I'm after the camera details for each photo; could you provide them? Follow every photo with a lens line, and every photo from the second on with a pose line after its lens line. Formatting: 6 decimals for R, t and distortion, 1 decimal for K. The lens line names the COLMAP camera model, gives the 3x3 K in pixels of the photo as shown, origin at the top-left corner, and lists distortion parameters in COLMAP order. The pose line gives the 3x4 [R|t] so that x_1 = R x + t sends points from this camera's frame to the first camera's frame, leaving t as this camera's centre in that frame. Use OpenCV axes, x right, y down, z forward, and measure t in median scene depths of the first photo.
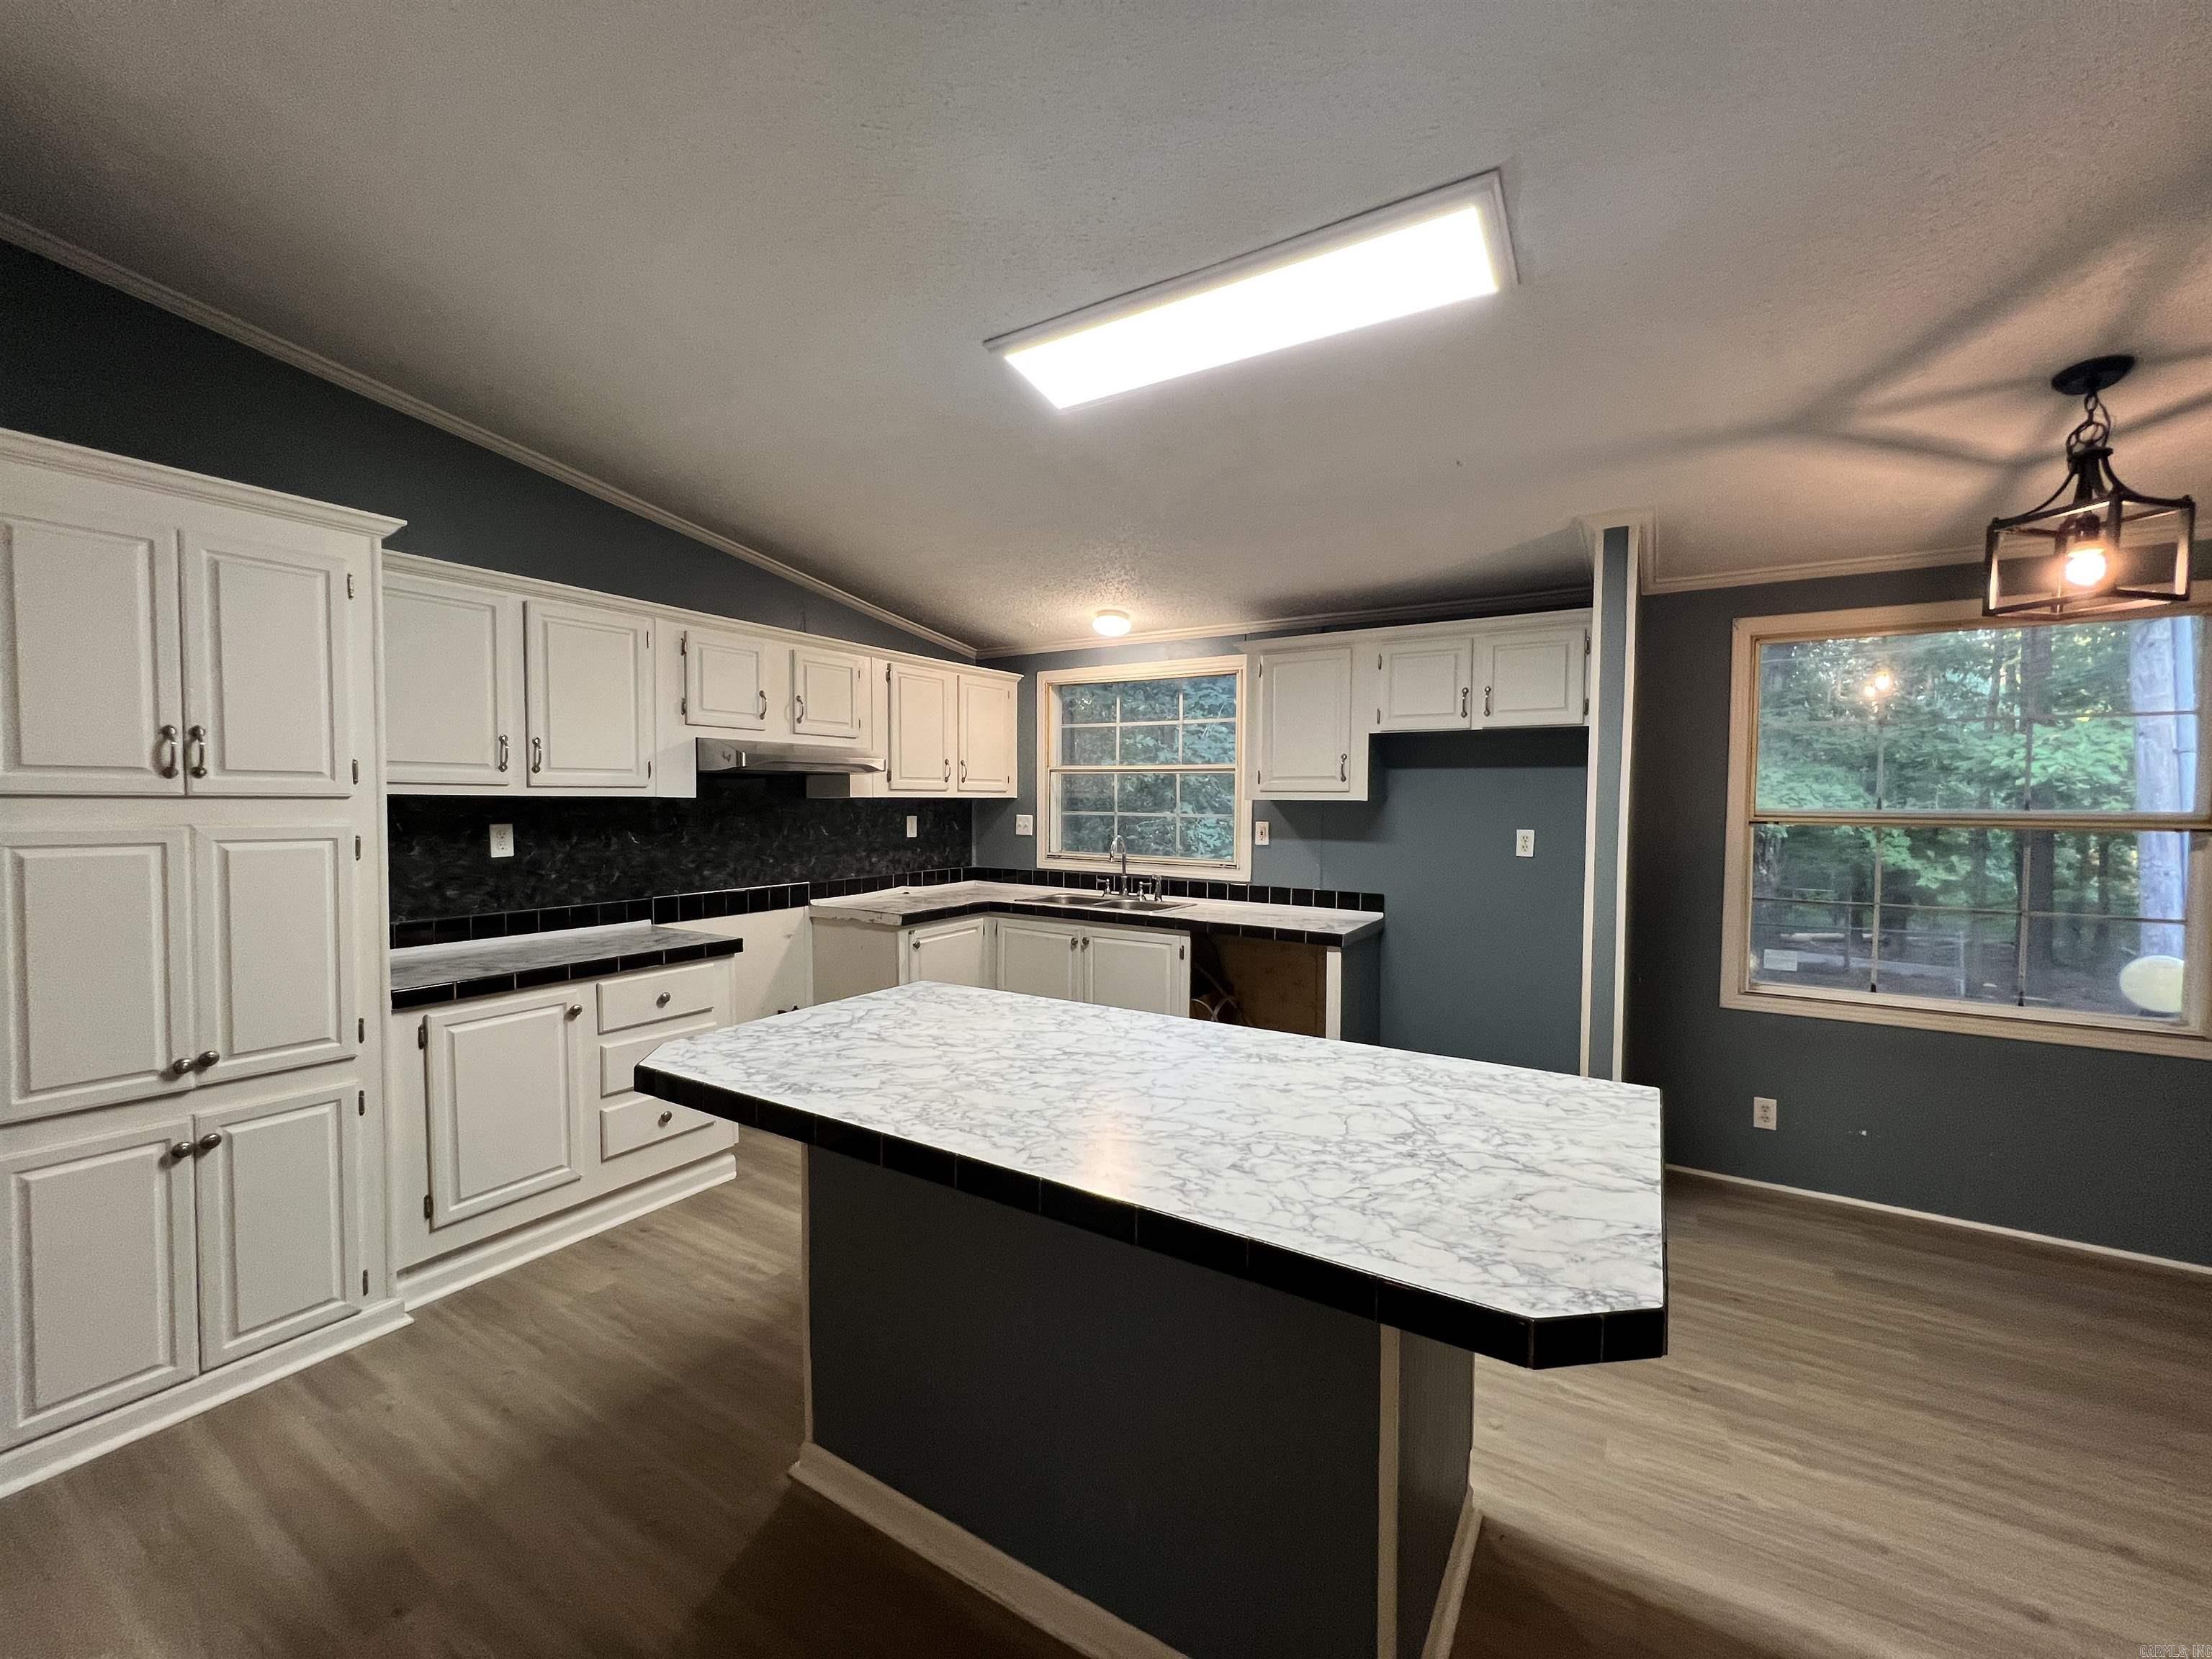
lens RADIAL K [[885.9, 0, 1110.2], [0, 885.9, 830.2], [0, 0, 1]] dist [-0.000450, 0.000323]
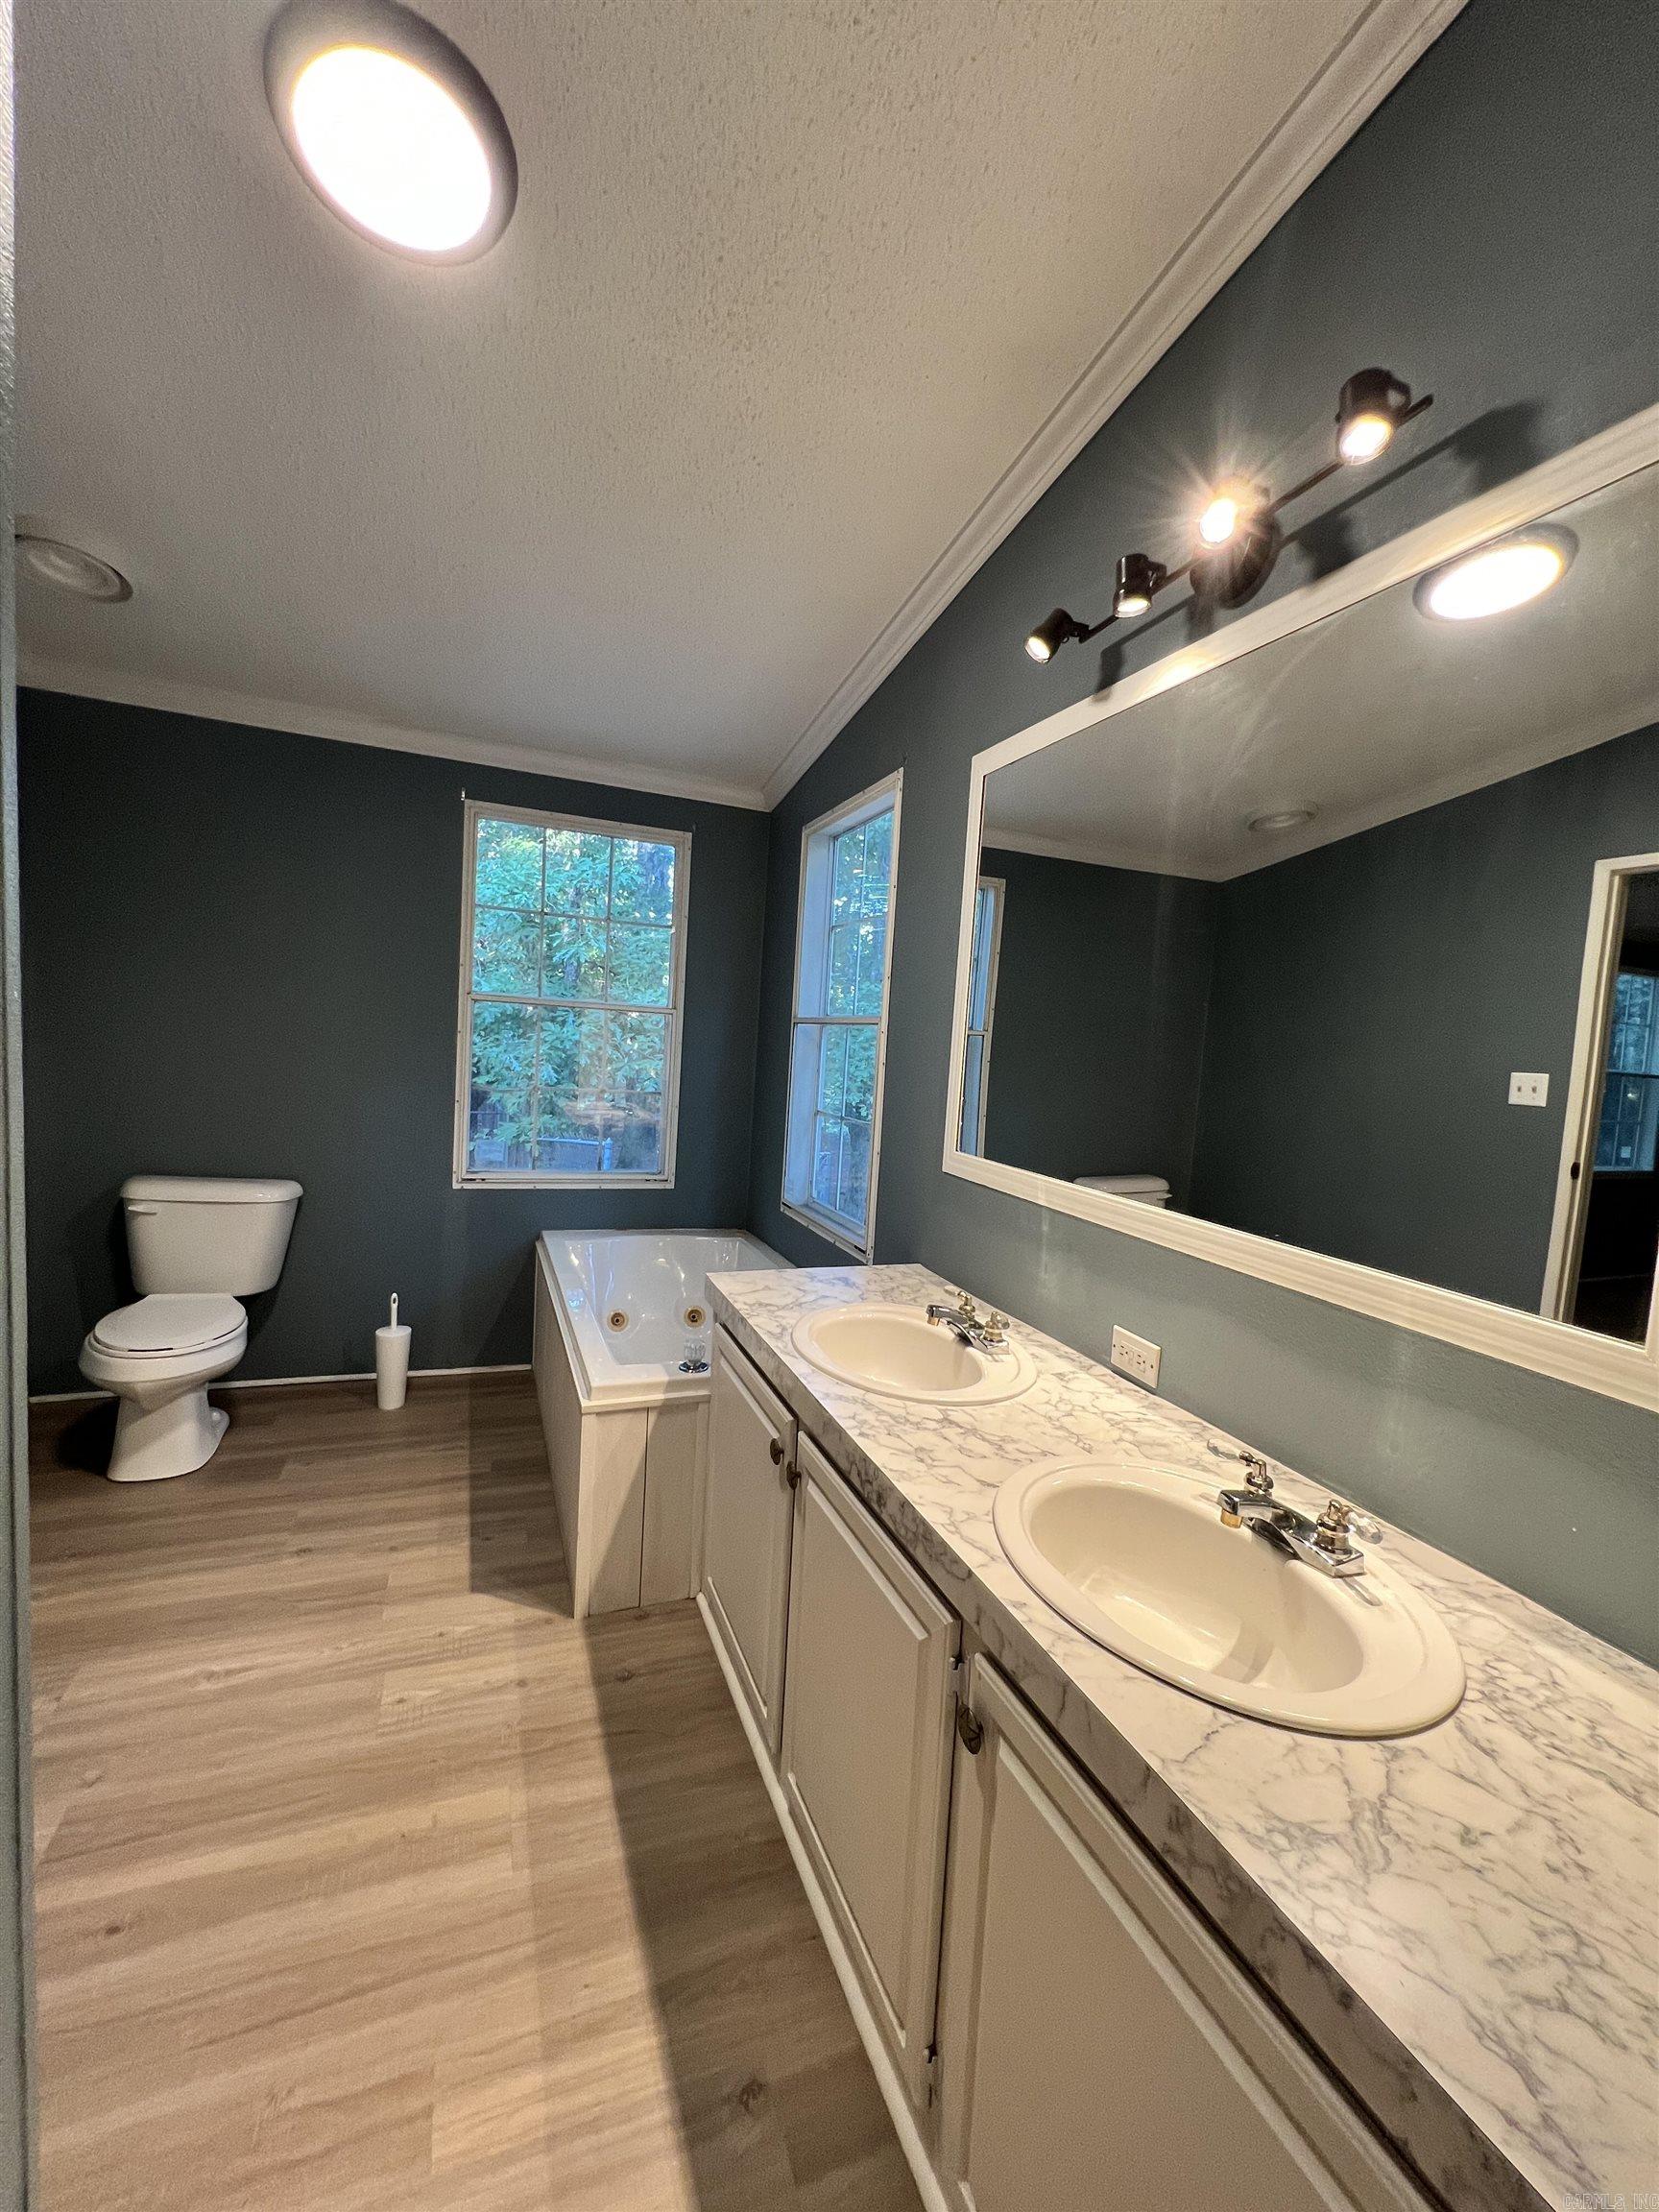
lens RADIAL K [[885.9, 0, 836.7], [0, 885.9, 1106.9], [0, 0, 1]] dist [-0.000450, 0.000323]
pose [[0.804470, 0.098835, -0.585713, 0.156694], [-0.095030, 0.994774, 0.037339, -0.012793], [0.586342, 0.025622, 0.809658, 0.197870]]
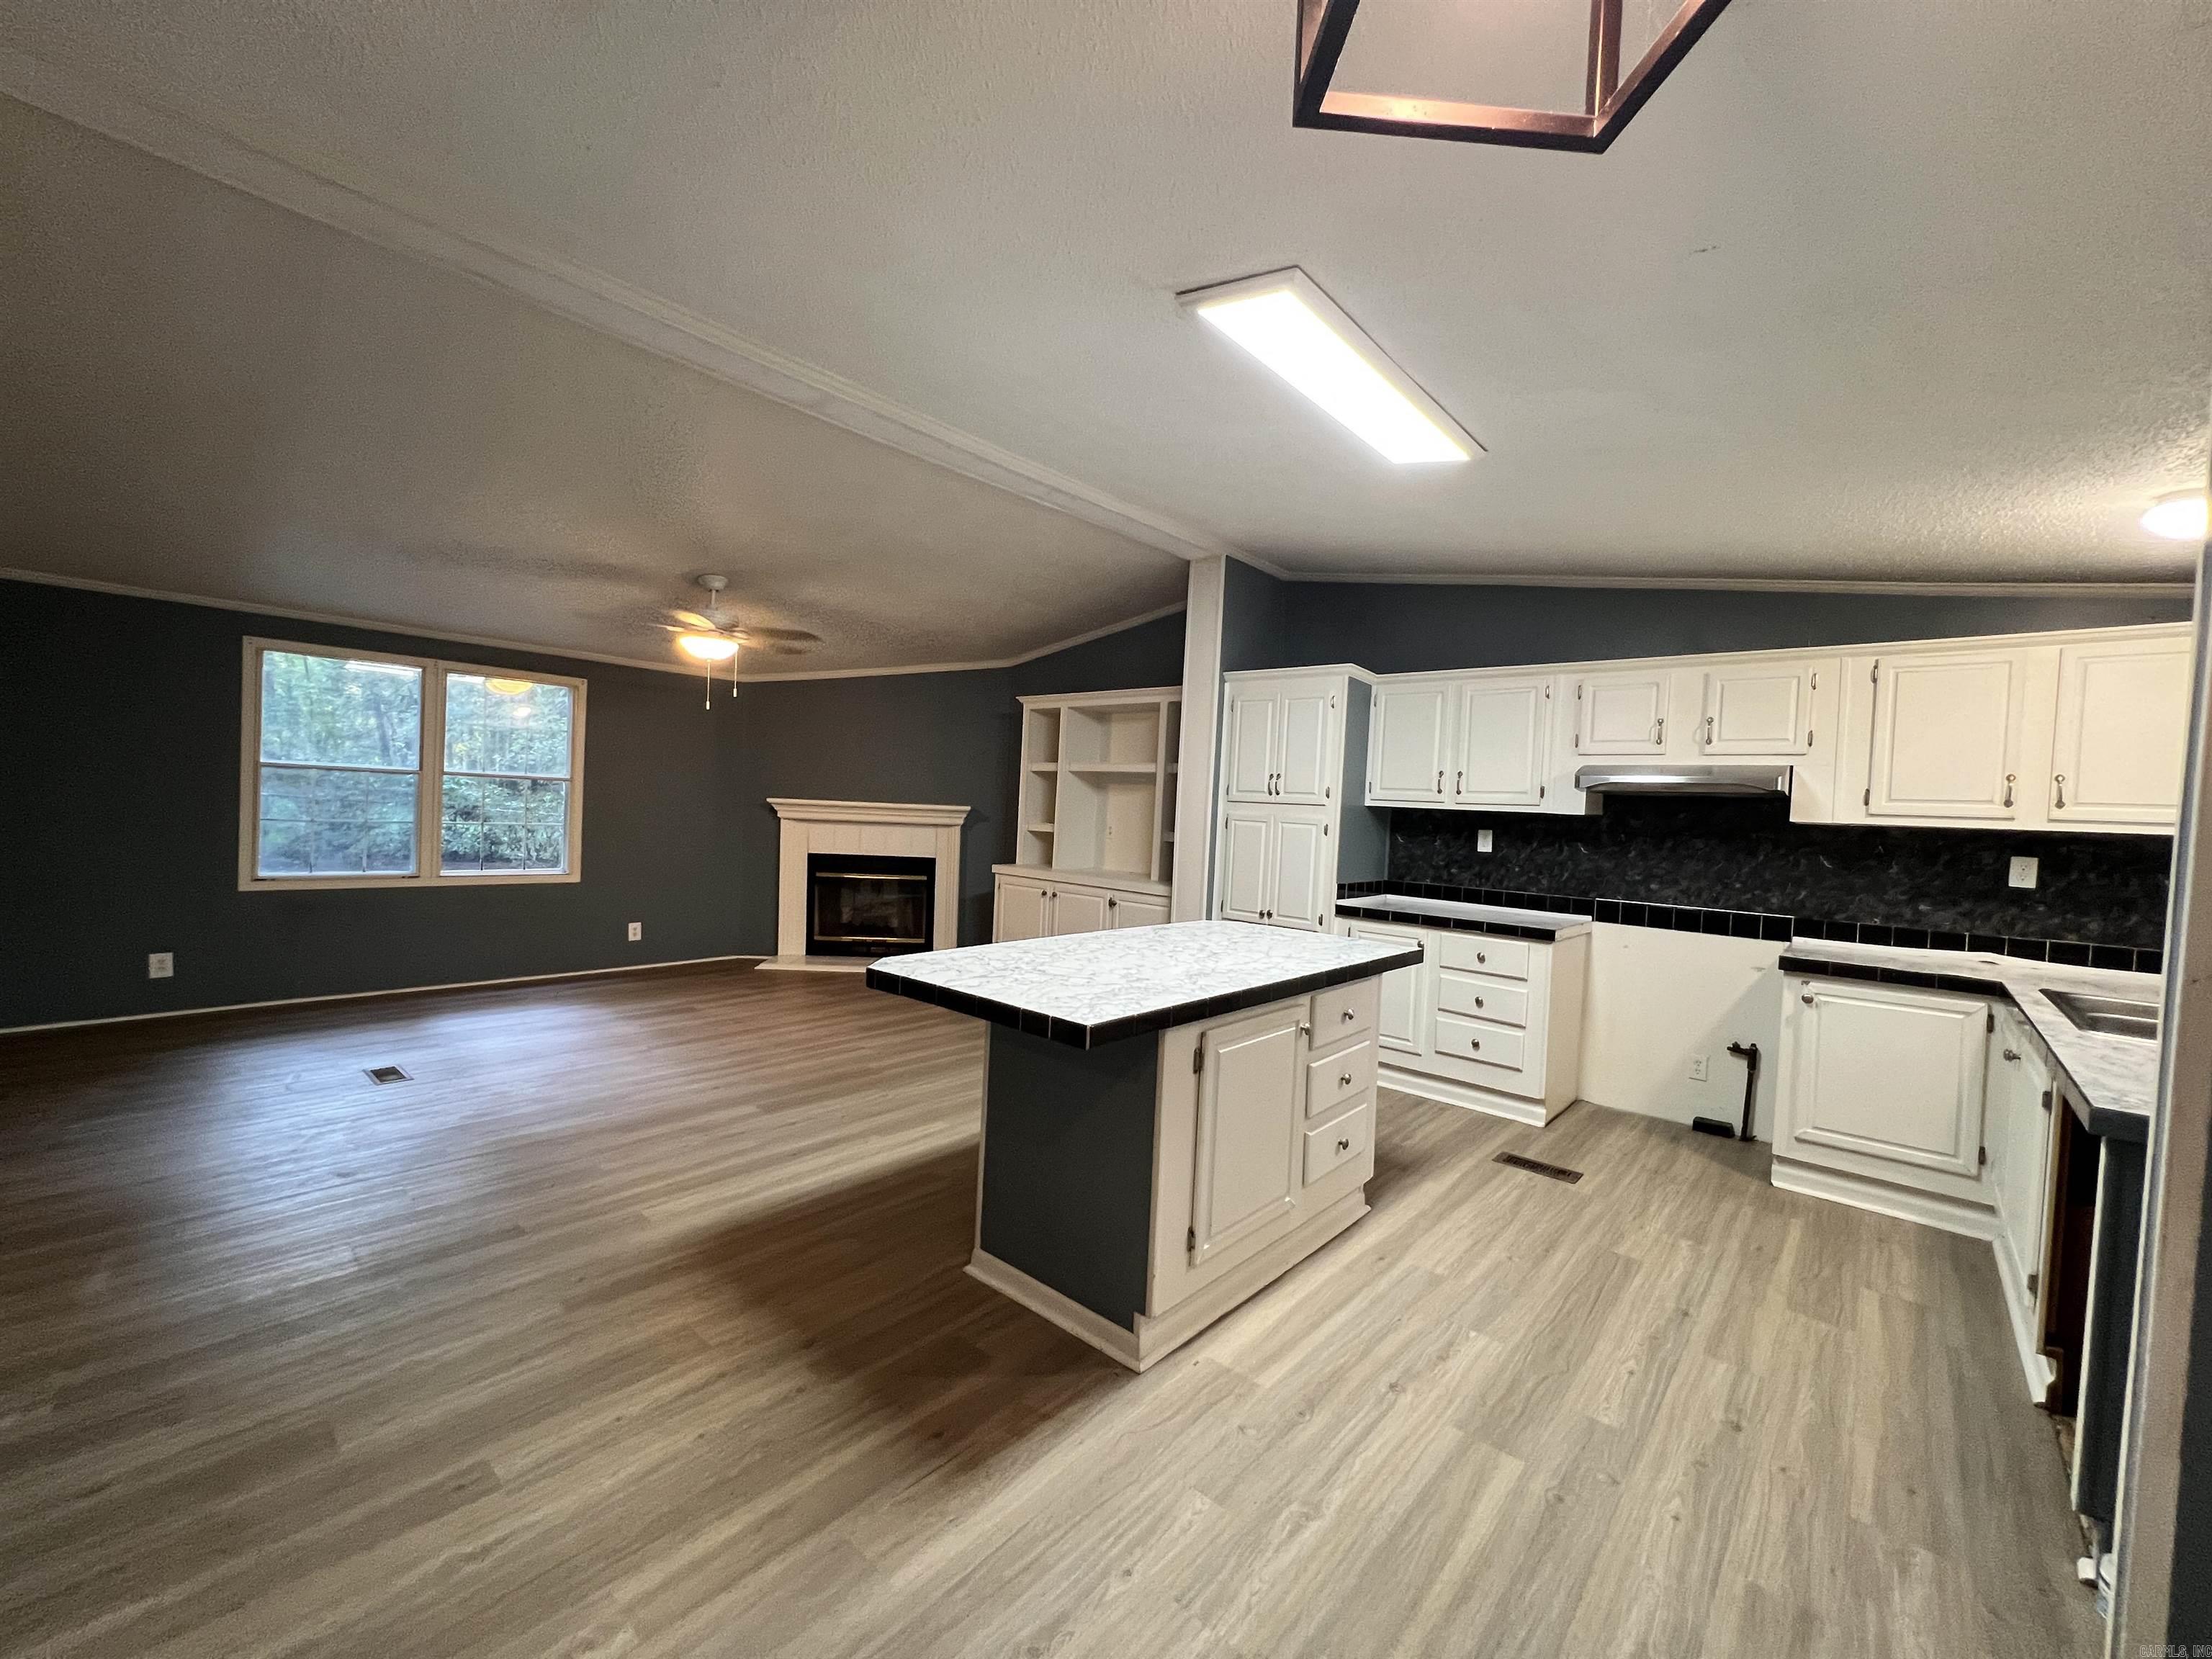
lens RADIAL K [[885.9, 0, 1109.4], [0, 885.9, 827.9], [0, 0, 1]] dist [-0.000450, 0.000323]
pose [[-0.167408, 0.014323, -0.985784, 0.870019], [-0.080149, 0.996387, 0.028088, -0.001240], [0.982624, 0.083712, -0.165655, 0.593624]]
